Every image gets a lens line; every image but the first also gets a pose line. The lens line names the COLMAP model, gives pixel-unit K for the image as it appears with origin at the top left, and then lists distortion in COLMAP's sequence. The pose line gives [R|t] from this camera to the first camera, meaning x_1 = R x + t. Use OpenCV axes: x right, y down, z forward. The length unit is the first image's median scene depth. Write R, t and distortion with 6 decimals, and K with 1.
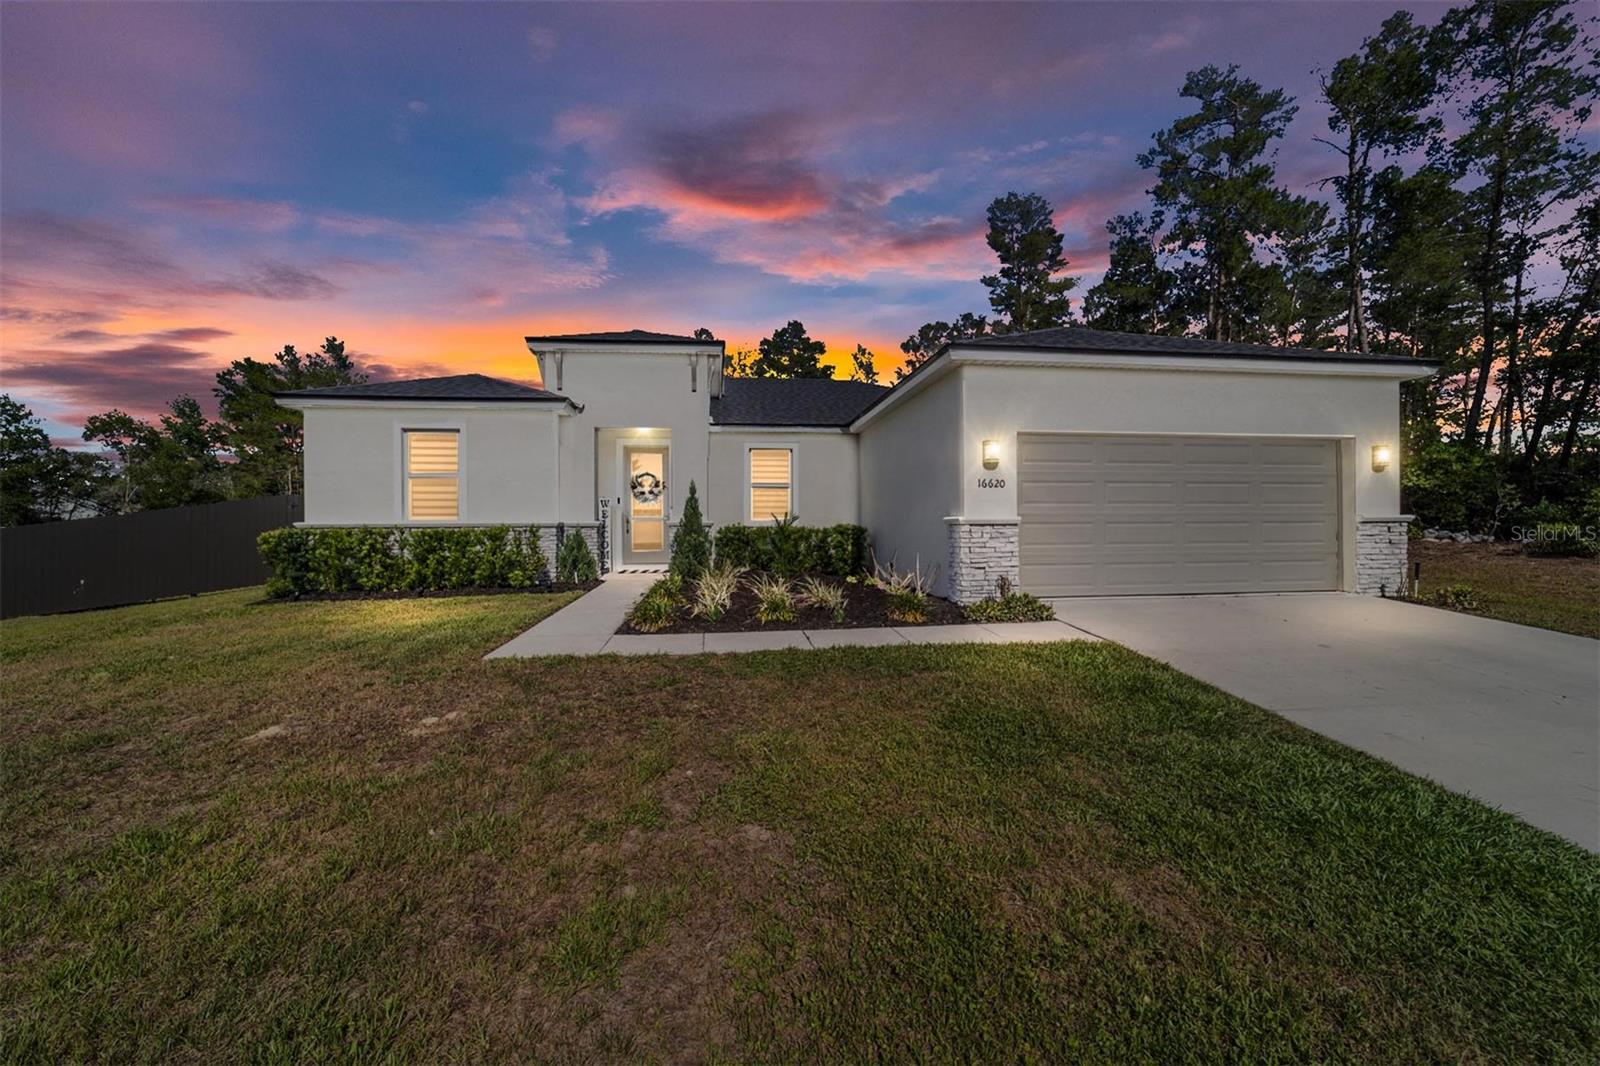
lens RADIAL K [[634.0, 0, 800.0], [0, 634.0, 533.0], [0, 0, 1]] dist [-0.004499, 0.006489]
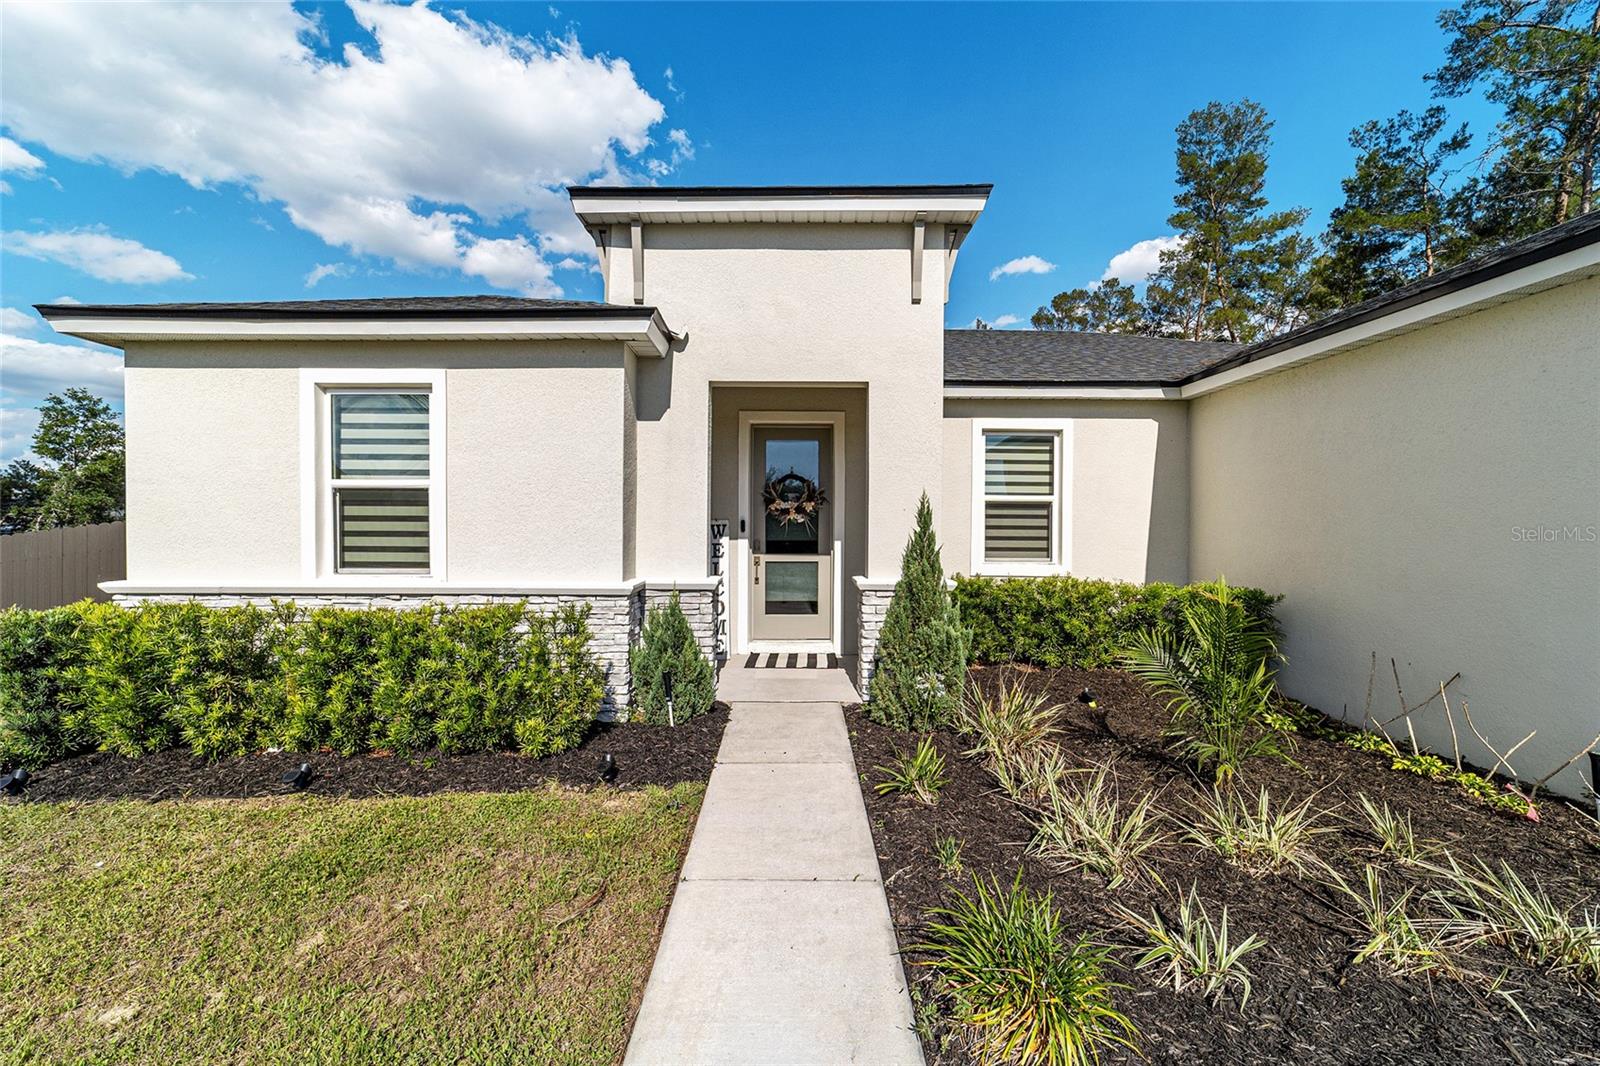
lens RADIAL K [[634.0, 0, 800.0], [0, 634.0, 533.0], [0, 0, 1]] dist [-0.004499, 0.006489]
pose [[0.992320, 0.010310, -0.123265, -0.175108], [-0.009280, 0.999917, 0.008930, -0.051236], [0.123347, -0.007718, 0.992334, 0.476418]]
